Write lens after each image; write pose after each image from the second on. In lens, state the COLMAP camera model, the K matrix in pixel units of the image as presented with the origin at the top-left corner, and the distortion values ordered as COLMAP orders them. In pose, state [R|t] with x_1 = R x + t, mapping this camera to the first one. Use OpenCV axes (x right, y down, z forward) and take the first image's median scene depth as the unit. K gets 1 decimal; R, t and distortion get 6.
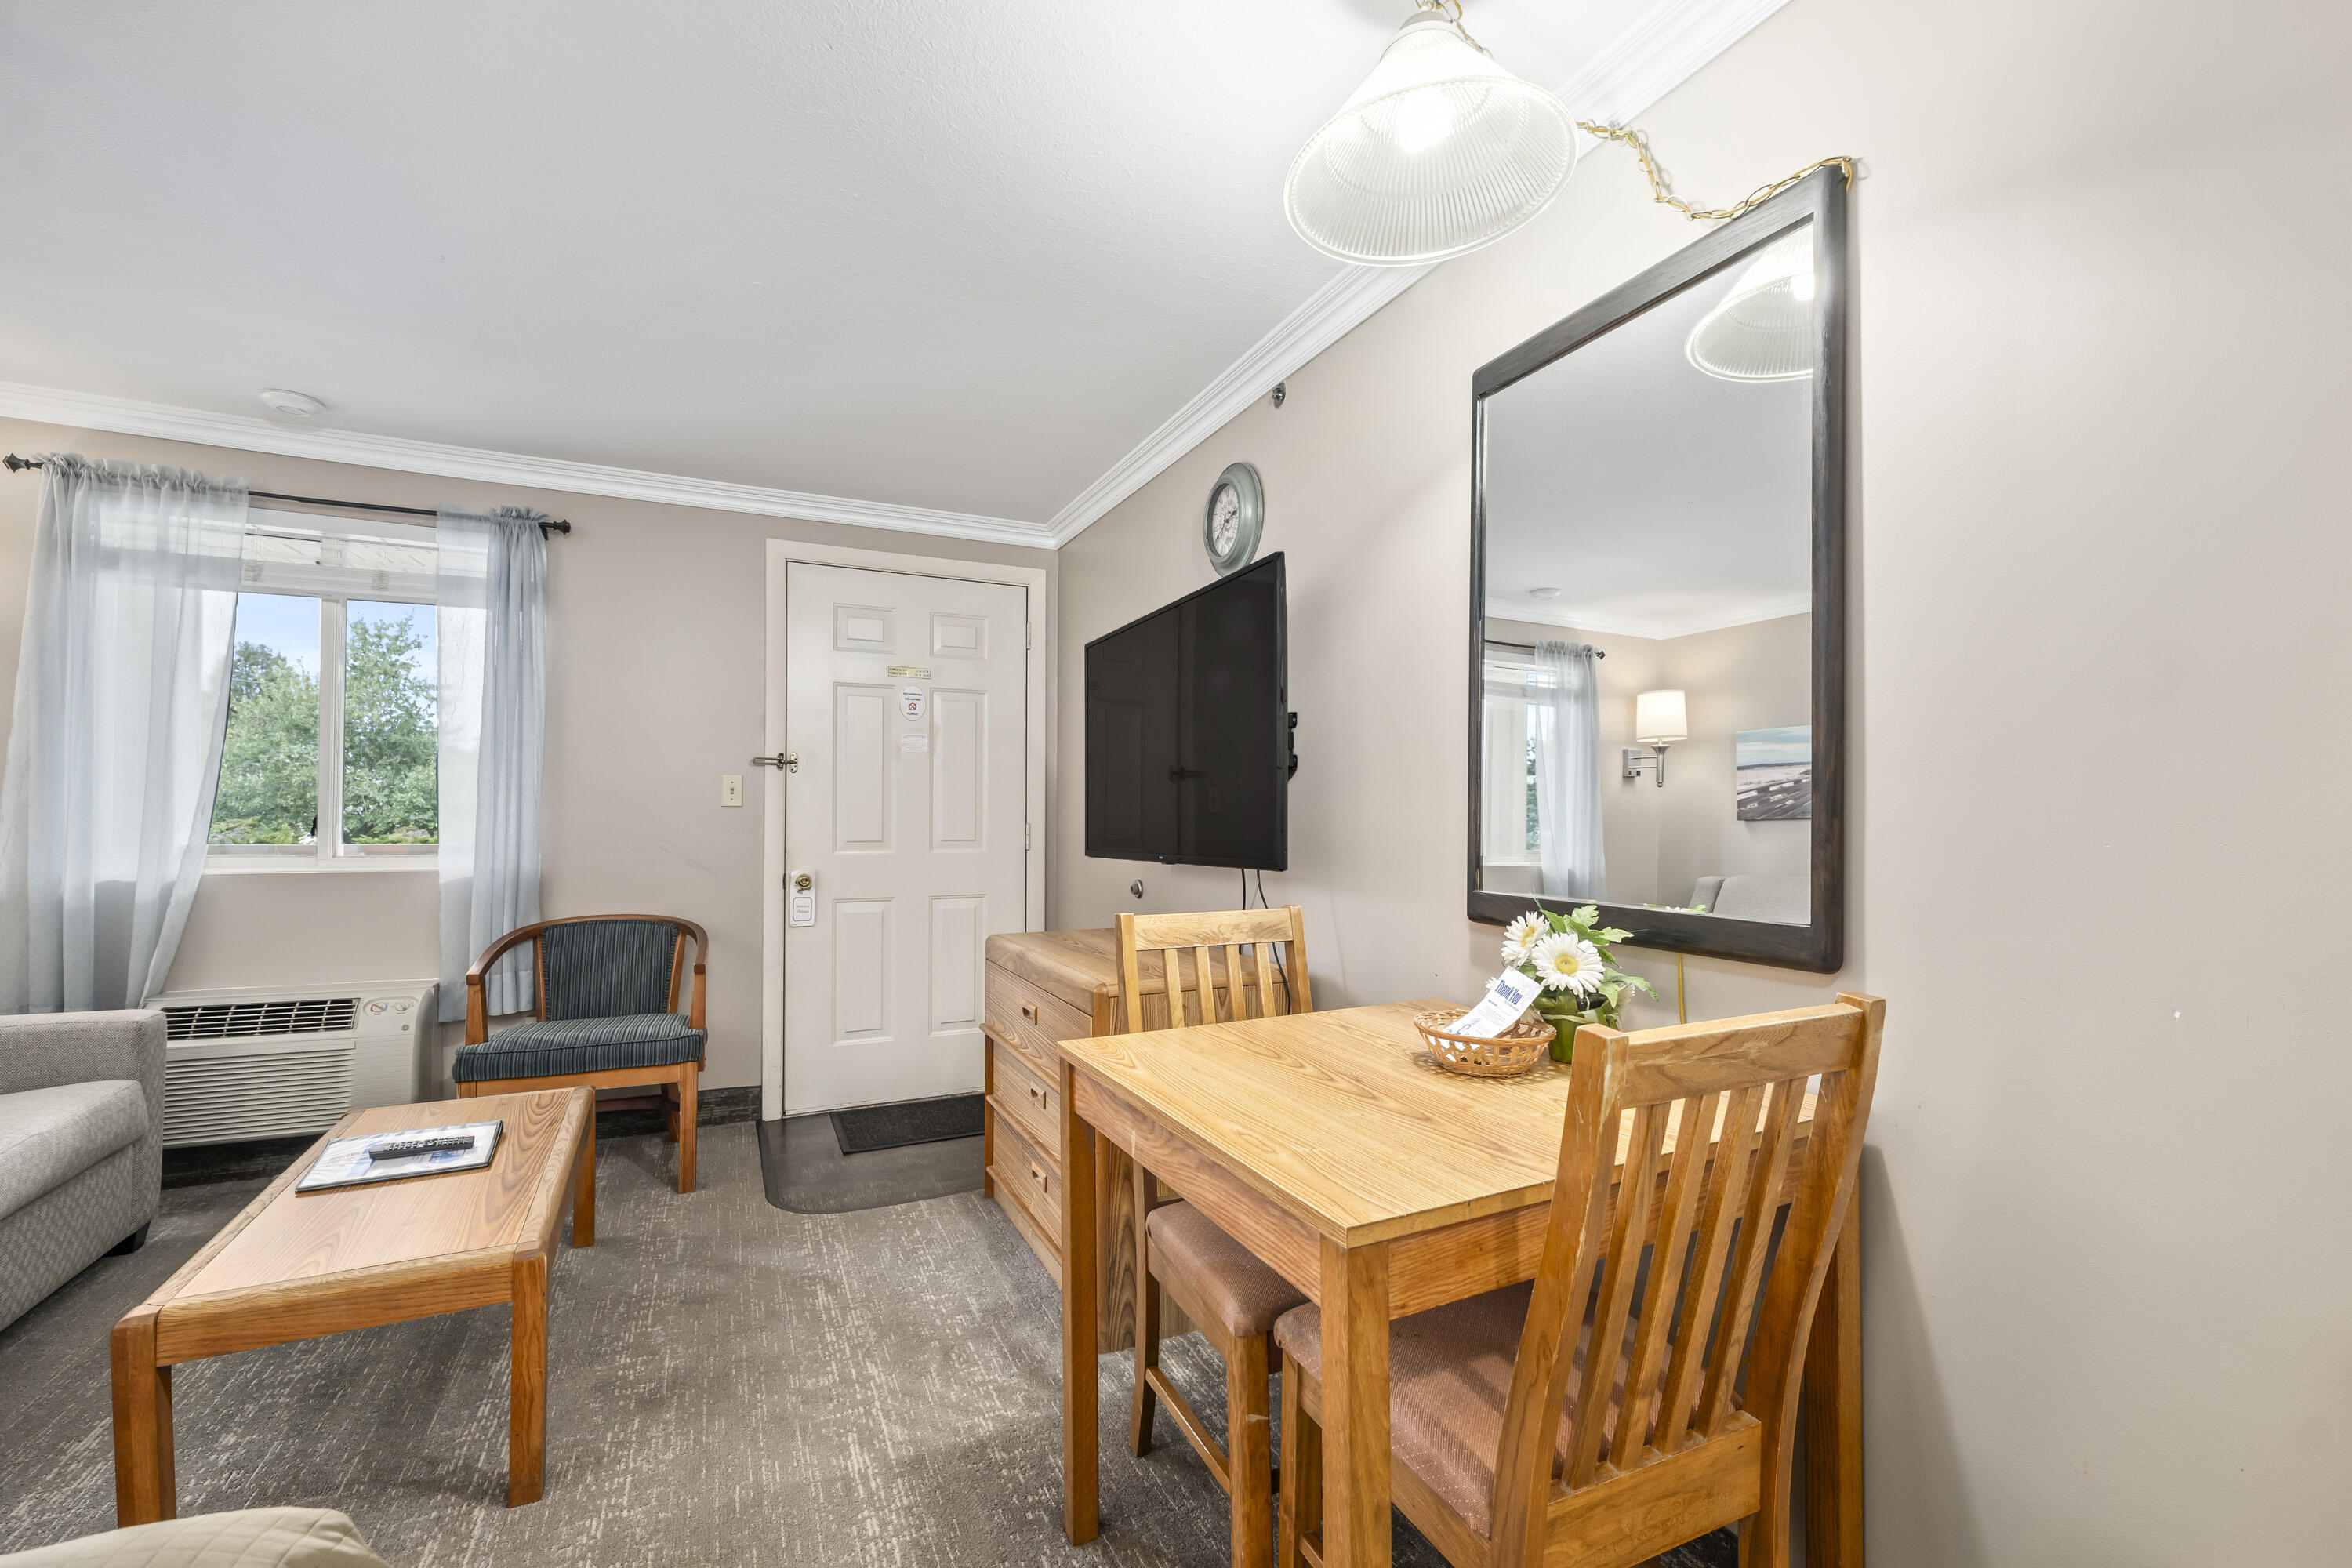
lens RADIAL K [[974.5, 0, 1174.6], [0, 974.5, 803.3], [0, 0, 1]] dist [0.001142, 0.000202]
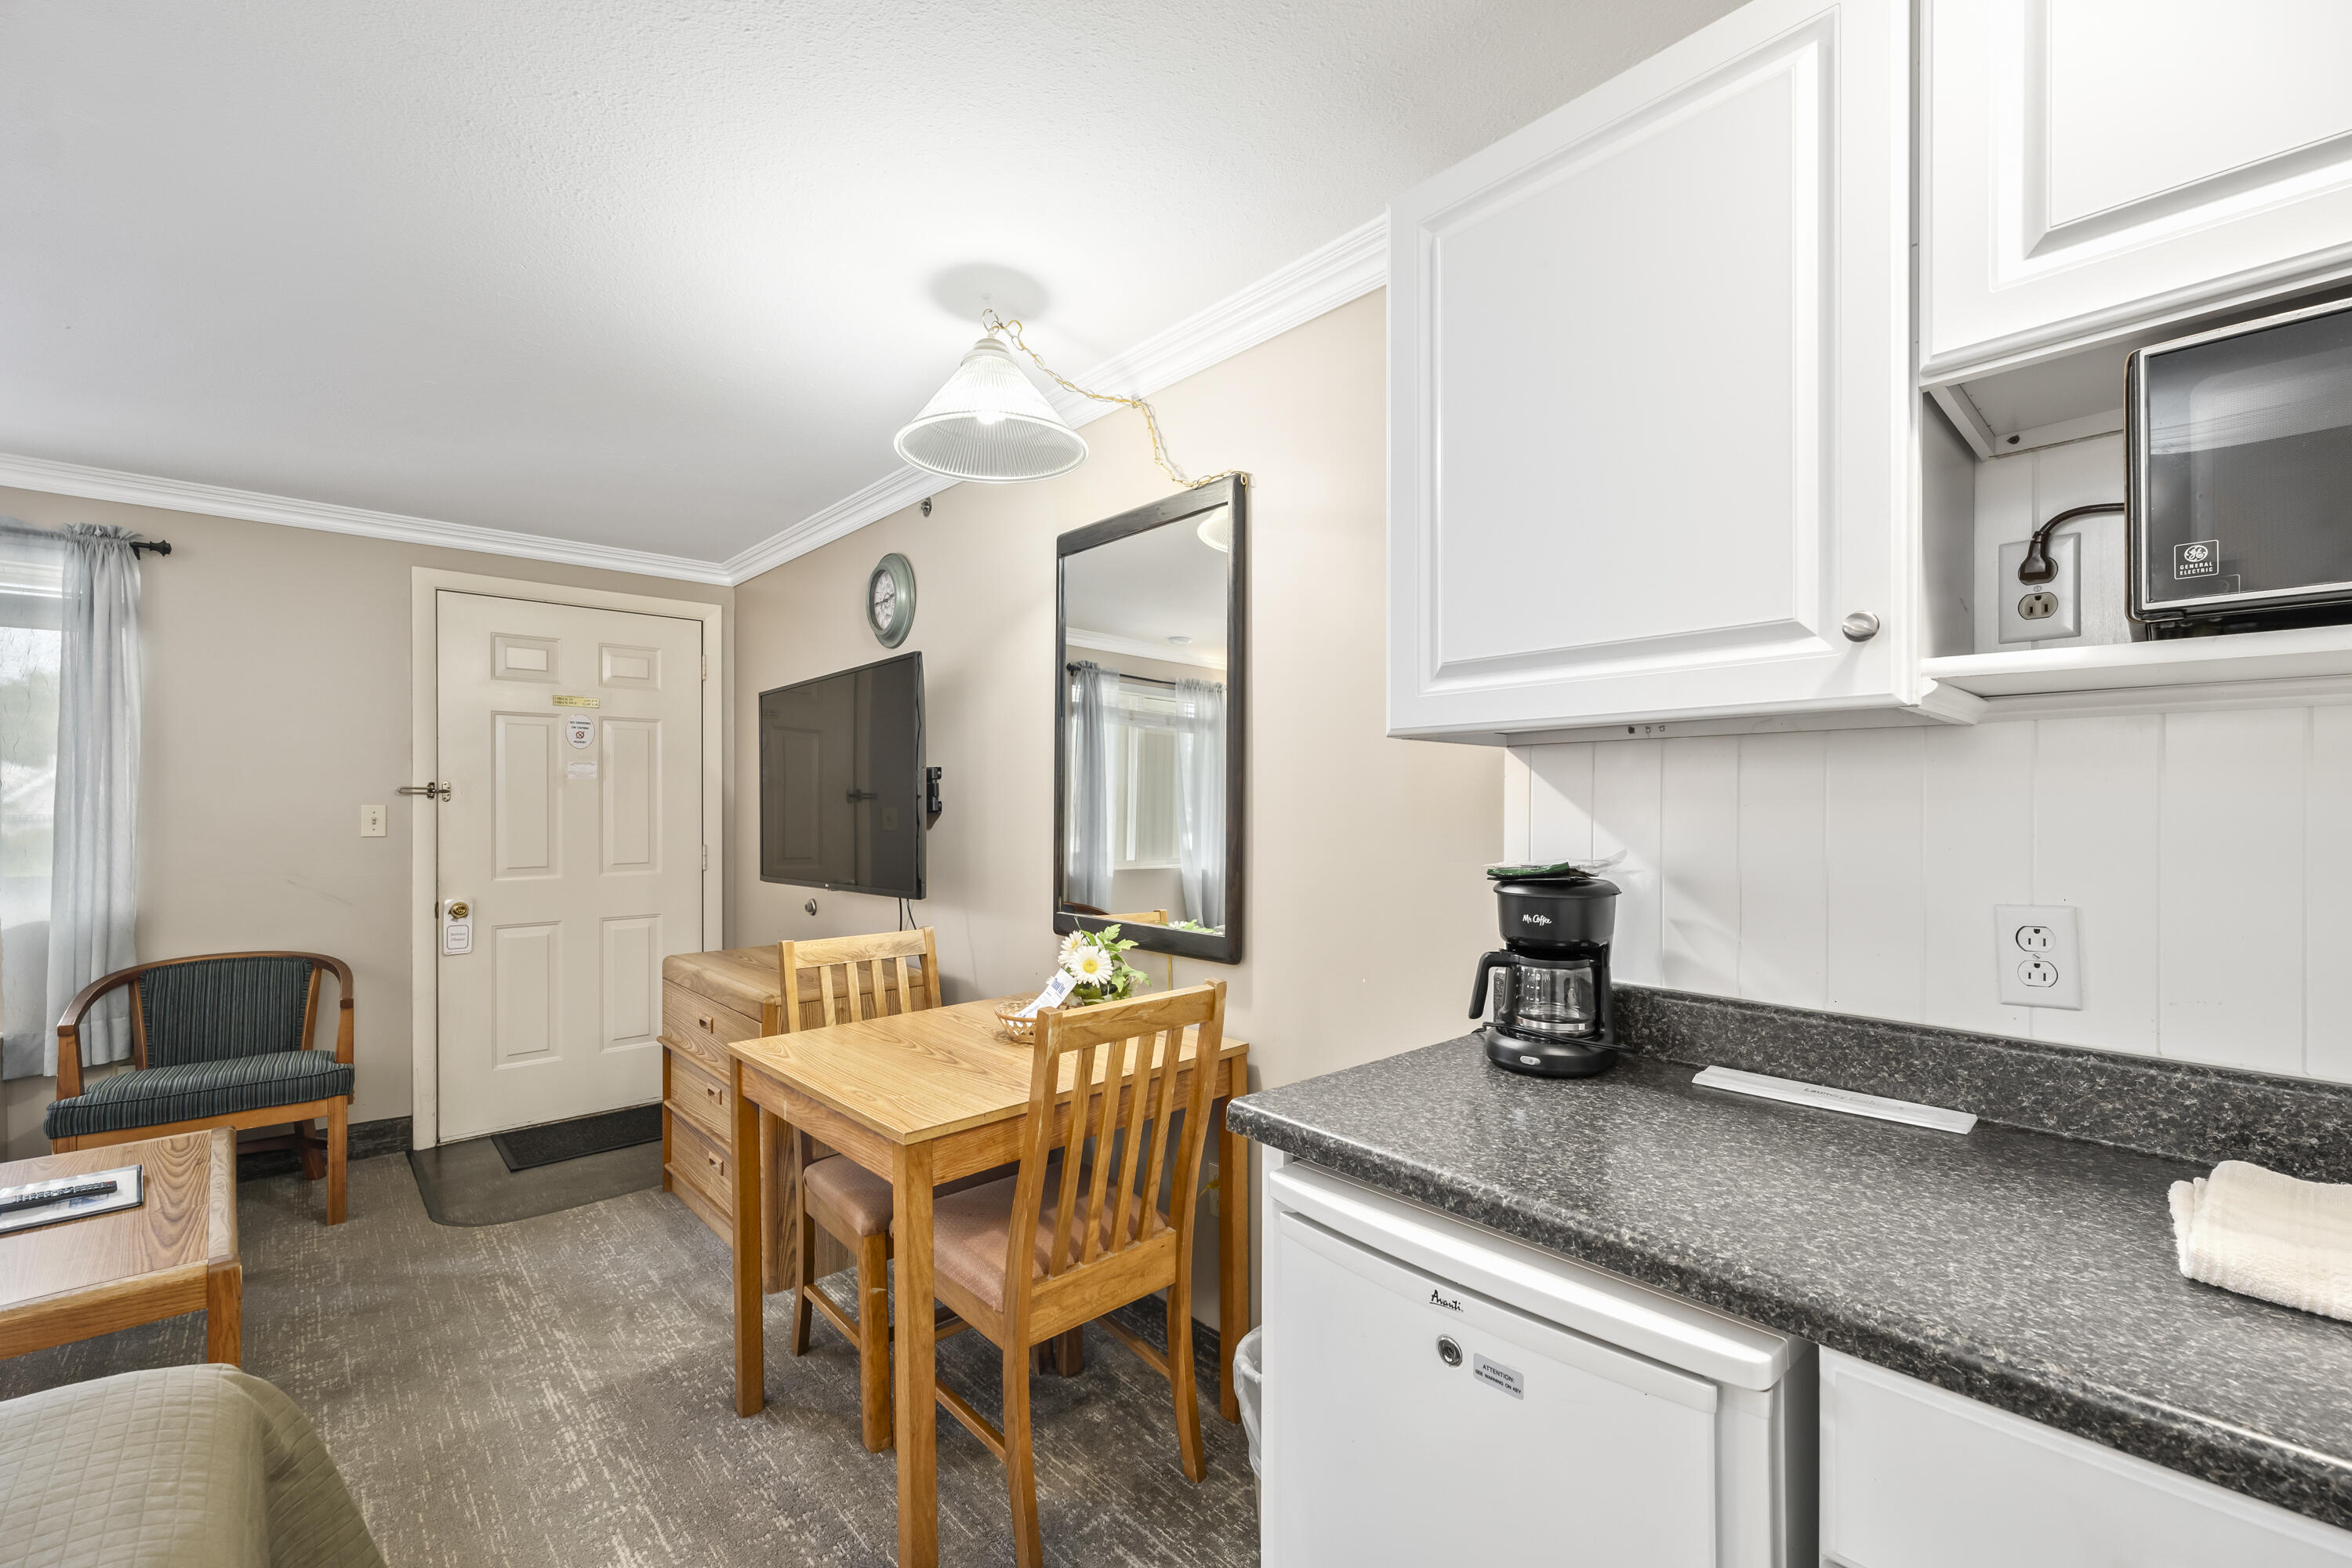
lens RADIAL K [[983.0, 0, 1188.5], [0, 983.0, 802.3], [0, 0, 1]] dist [0.000883, -0.000094]
pose [[0.953443, -0.004092, 0.301544, 0.055483], [0.000798, 0.999939, 0.011045, -0.071801], [-0.301571, -0.010290, 0.953388, -0.338894]]
